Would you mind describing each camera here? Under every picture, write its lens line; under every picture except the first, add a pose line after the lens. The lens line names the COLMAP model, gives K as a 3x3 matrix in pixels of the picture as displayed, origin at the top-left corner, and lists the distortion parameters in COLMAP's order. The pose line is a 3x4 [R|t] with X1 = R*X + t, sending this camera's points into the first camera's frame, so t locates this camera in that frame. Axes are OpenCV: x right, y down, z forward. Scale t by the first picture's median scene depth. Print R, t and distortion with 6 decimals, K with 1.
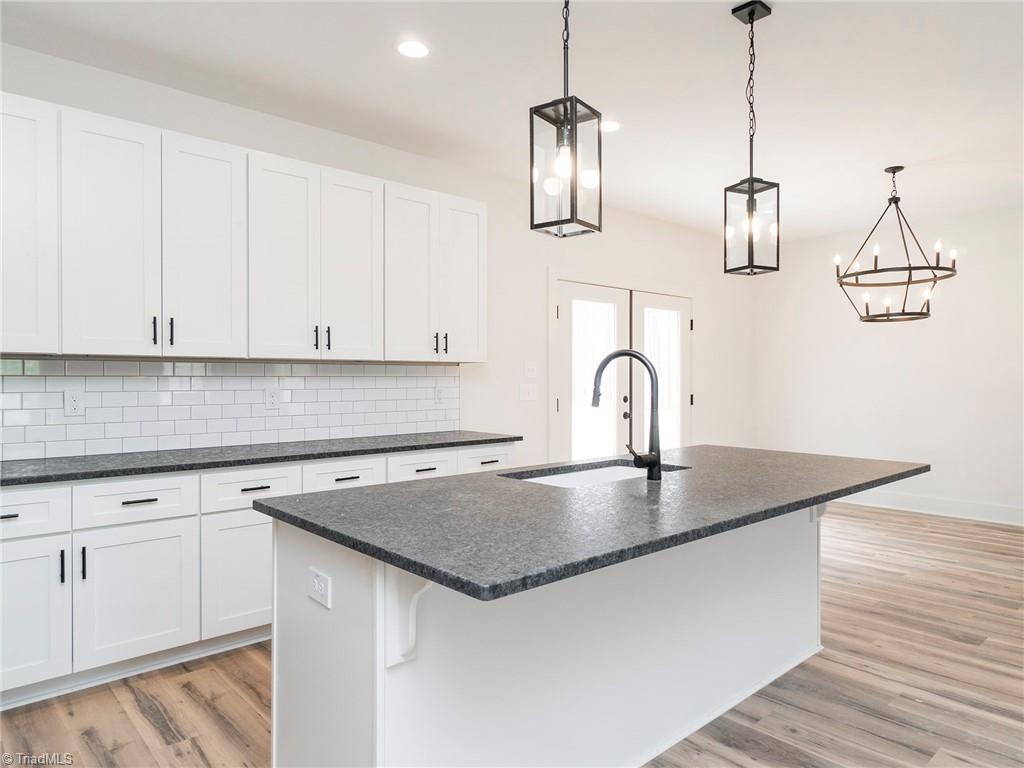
lens RADIAL K [[665.0, 0, 520.1], [0, 665.0, 375.5], [0, 0, 1]] dist [-0.019564, -0.000012]
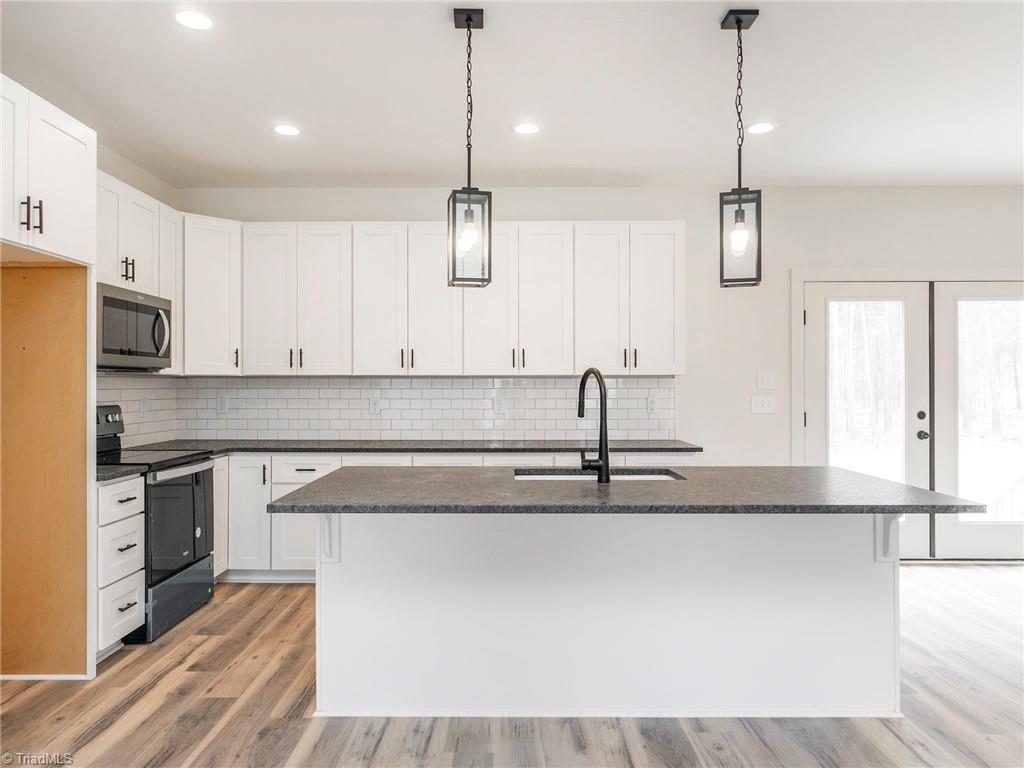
lens RADIAL K [[704.2, 0, 486.6], [0, 704.2, 378.5], [0, 0, 1]] dist [-0.006986, -0.000593]
pose [[0.721110, -0.006485, -0.692791, 0.643408], [0.002963, 0.999976, -0.006277, -0.010880], [0.692815, 0.002473, 0.721112, -0.007364]]
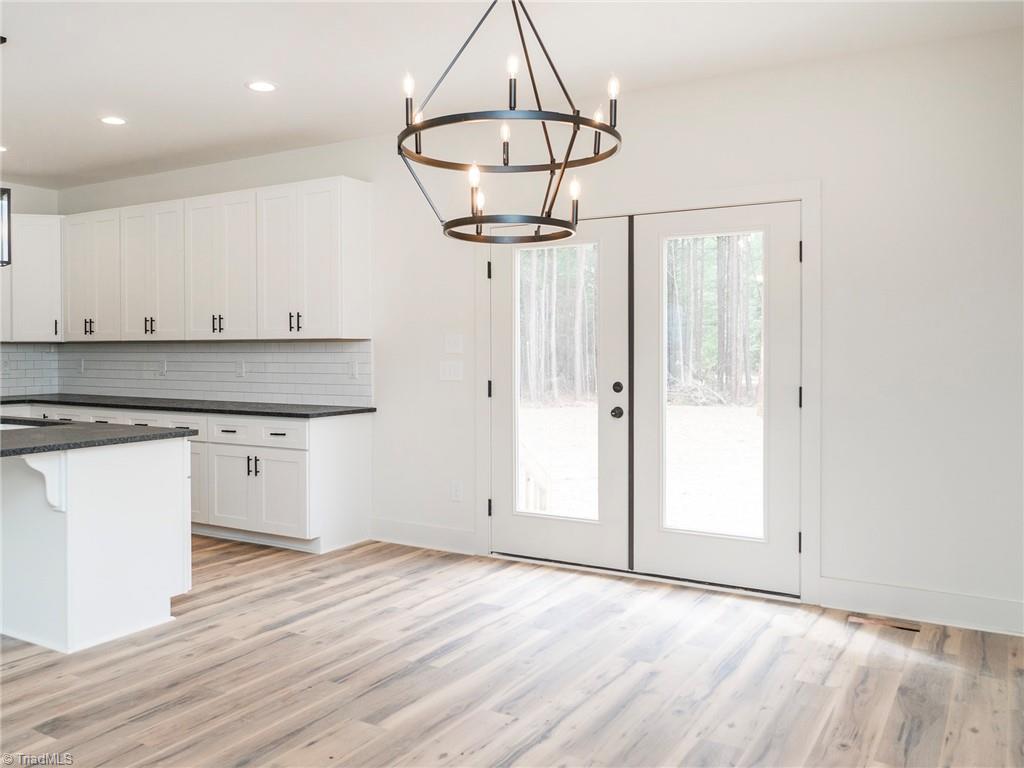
lens RADIAL K [[885.3, 0, 505.8], [0, 885.3, 352.9], [0, 0, 1]] dist [-0.002973, 0.005947]
pose [[0.280469, 0.005167, -0.959849, 1.667932], [0.006741, 0.999950, 0.007353, -0.008771], [0.959840, -0.008533, 0.280420, 1.150067]]
